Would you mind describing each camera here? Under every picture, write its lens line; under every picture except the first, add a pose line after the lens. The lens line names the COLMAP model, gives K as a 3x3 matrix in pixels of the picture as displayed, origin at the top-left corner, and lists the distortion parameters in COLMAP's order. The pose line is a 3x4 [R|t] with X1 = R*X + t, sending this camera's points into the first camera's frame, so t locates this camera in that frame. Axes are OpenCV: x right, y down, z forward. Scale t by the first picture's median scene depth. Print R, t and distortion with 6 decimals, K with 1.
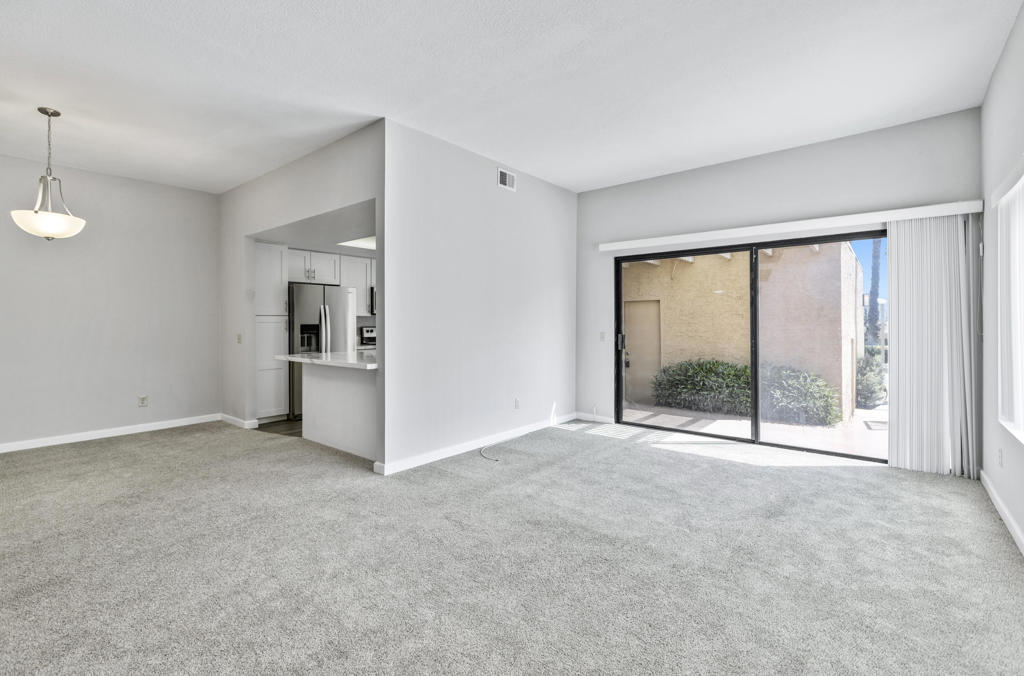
lens RADIAL K [[463.4, 0, 509.9], [0, 463.4, 323.6], [0, 0, 1]] dist [-0.000388, -0.000098]
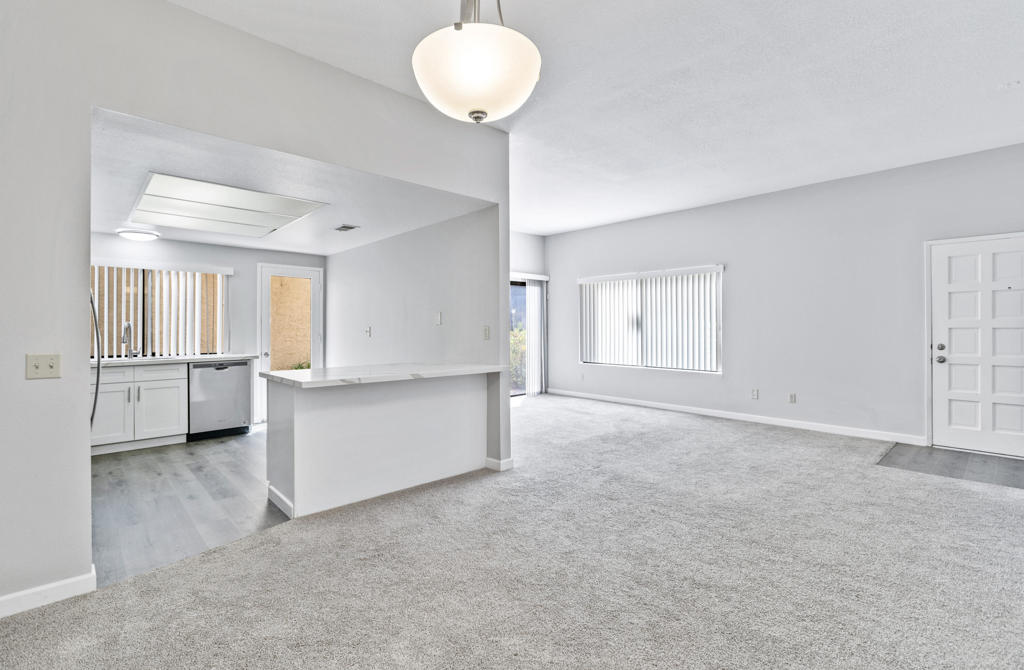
lens RADIAL K [[455.1, 0, 506.2], [0, 455.1, 329.6], [0, 0, 1]] dist [0.002400, 0.000065]
pose [[0.146919, -0.002573, 0.989145, -1.127086], [0.005126, 0.999985, 0.001840, 0.003476], [-0.989135, 0.004800, 0.146930, 0.741978]]
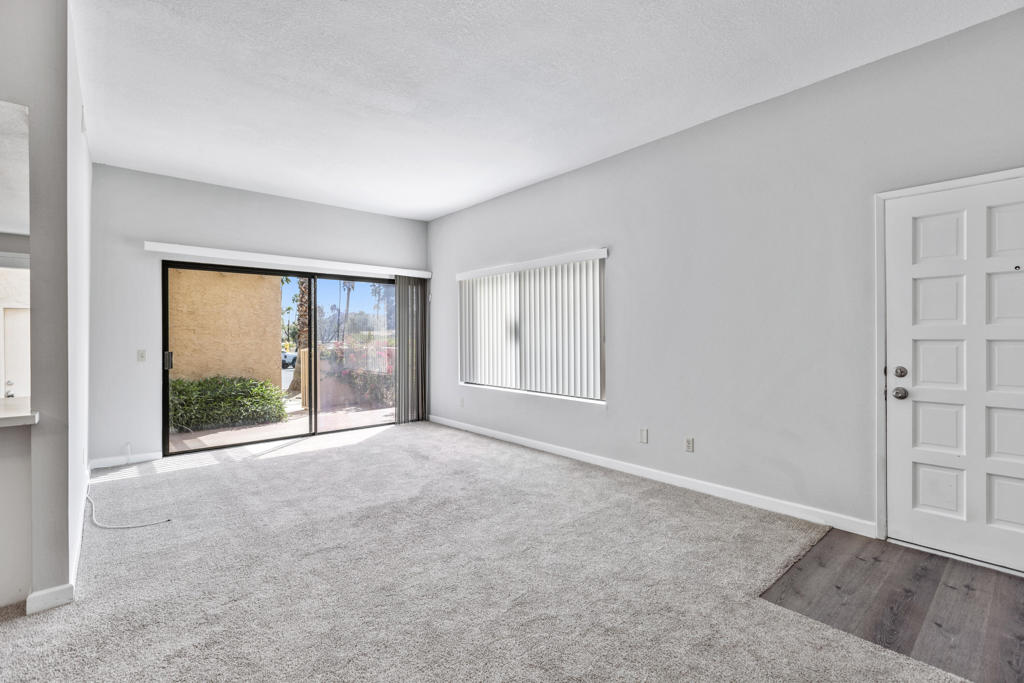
lens RADIAL K [[457.0, 0, 507.7], [0, 457.0, 338.8], [0, 0, 1]] dist [0.000795, -0.000171]
pose [[0.167653, -0.005562, 0.985830, -0.612617], [0.005705, 0.999973, 0.004671, -0.000655], [-0.985830, 0.004841, 0.167680, 0.303169]]
